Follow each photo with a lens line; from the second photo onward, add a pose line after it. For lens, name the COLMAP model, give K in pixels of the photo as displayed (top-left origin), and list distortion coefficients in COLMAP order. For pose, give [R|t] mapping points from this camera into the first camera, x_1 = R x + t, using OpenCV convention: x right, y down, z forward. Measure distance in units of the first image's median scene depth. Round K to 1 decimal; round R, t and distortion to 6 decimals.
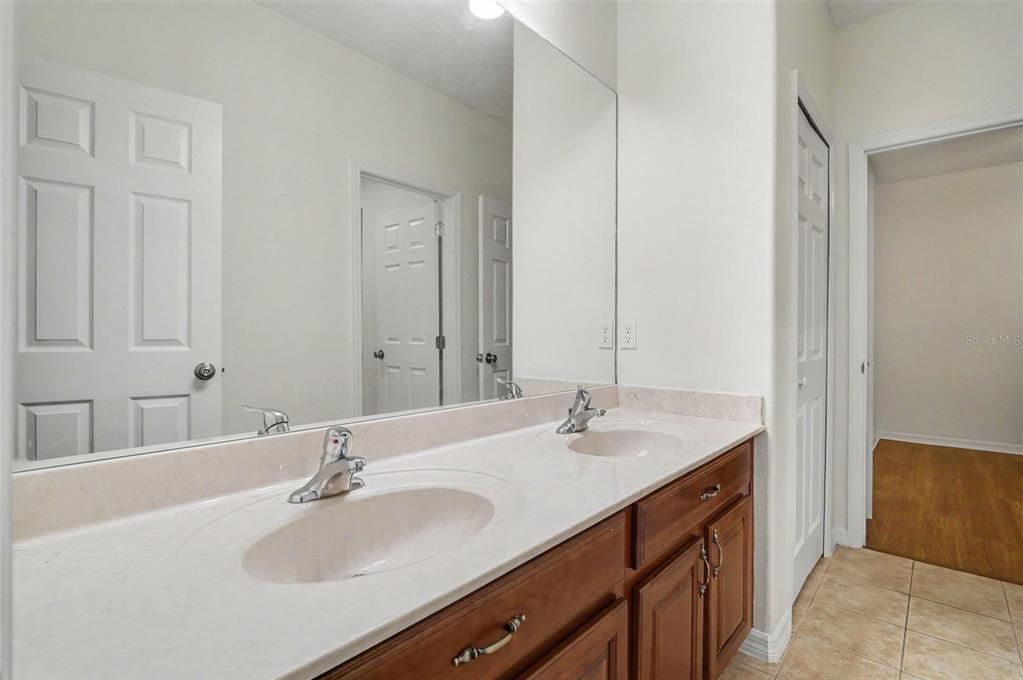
lens RADIAL K [[482.8, 0, 514.6], [0, 482.8, 341.7], [0, 0, 1]] dist [-0.005201, -0.000278]
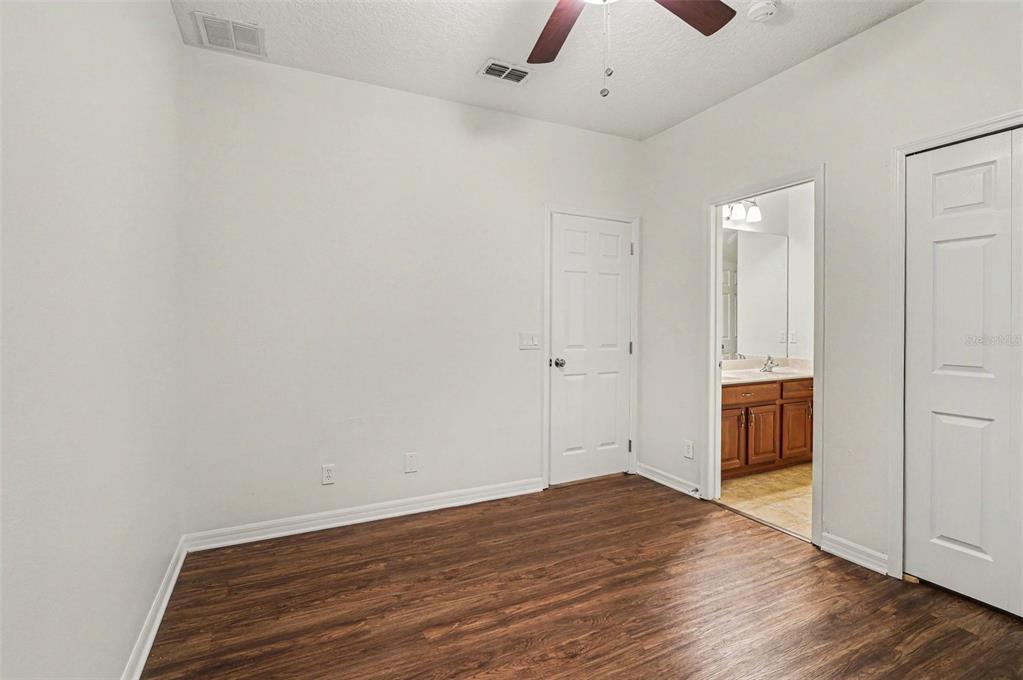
lens RADIAL K [[482.8, 0, 514.6], [0, 482.8, 341.7], [0, 0, 1]] dist [-0.005201, -0.000278]
pose [[0.928514, 0.002351, -0.371290, -0.162976], [0.004227, 0.999848, 0.016902, -0.036778], [0.371273, -0.017263, 0.928363, -1.760608]]
